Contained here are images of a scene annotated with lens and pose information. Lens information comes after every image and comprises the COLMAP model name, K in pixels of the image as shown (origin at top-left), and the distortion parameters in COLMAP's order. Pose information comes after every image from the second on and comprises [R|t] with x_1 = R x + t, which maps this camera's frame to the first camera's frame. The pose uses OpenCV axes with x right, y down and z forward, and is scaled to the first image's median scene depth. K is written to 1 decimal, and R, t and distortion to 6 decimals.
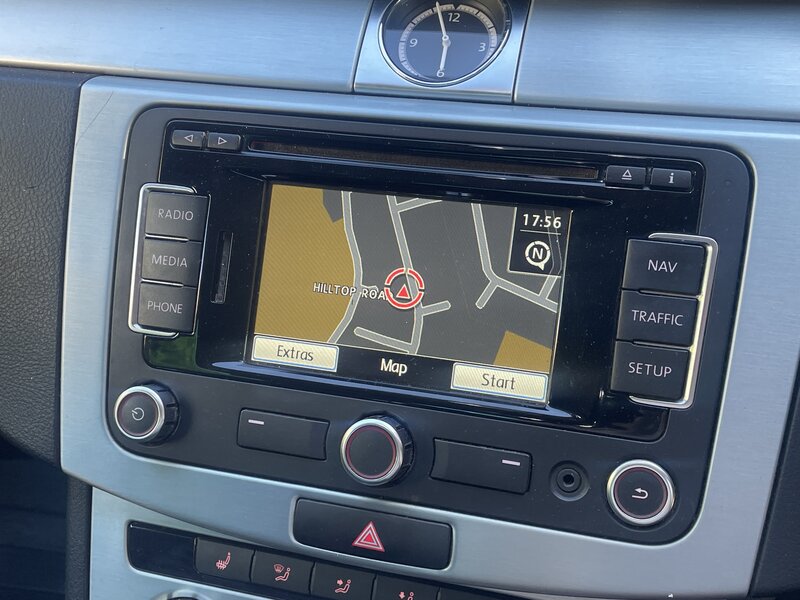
lens RADIAL K [[936.8, 0, 401.5], [0, 936.8, 308.2], [0, 0, 1]] dist [0.107357, -0.167144]
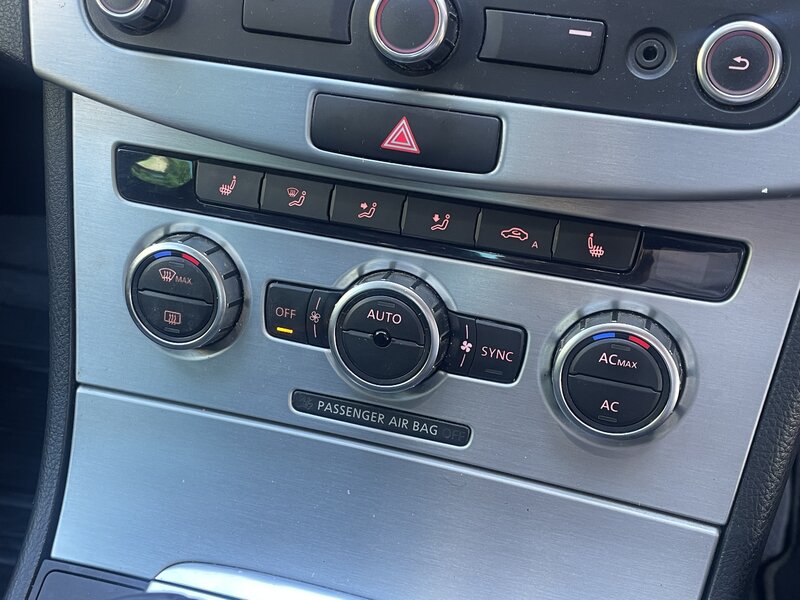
lens RADIAL K [[936.8, 0, 401.5], [0, 936.8, 308.2], [0, 0, 1]] dist [0.107357, -0.167144]
pose [[0.999731, 0.022837, 0.004111, -0.033213], [-0.023198, 0.987925, 0.153188, 0.257432], [-0.000563, -0.153242, 0.988189, 0.144148]]
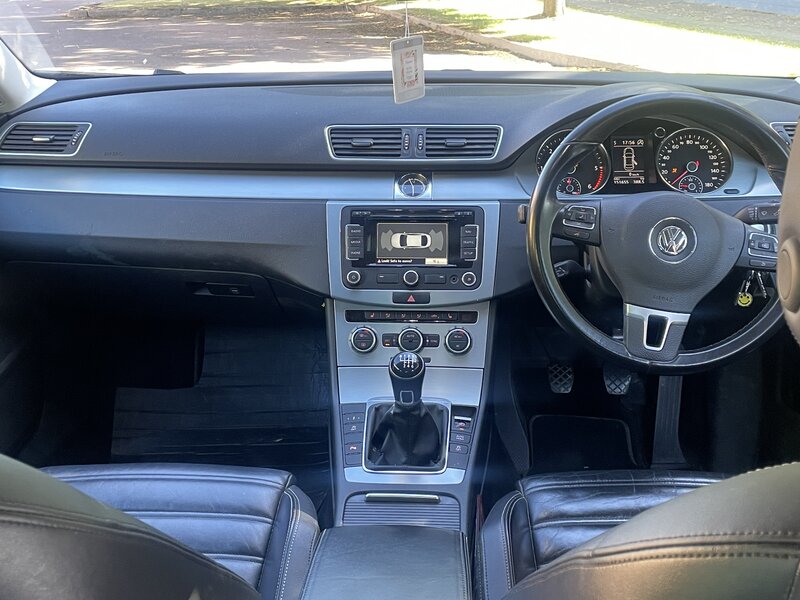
lens RADIAL K [[936.8, 0, 401.5], [0, 936.8, 308.2], [0, 0, 1]] dist [0.107357, -0.167144]
pose [[0.977844, -0.079337, 0.193717, -0.896516], [0.102497, 0.988339, -0.112607, 0.748217], [-0.182525, 0.129967, 0.974573, -3.132488]]
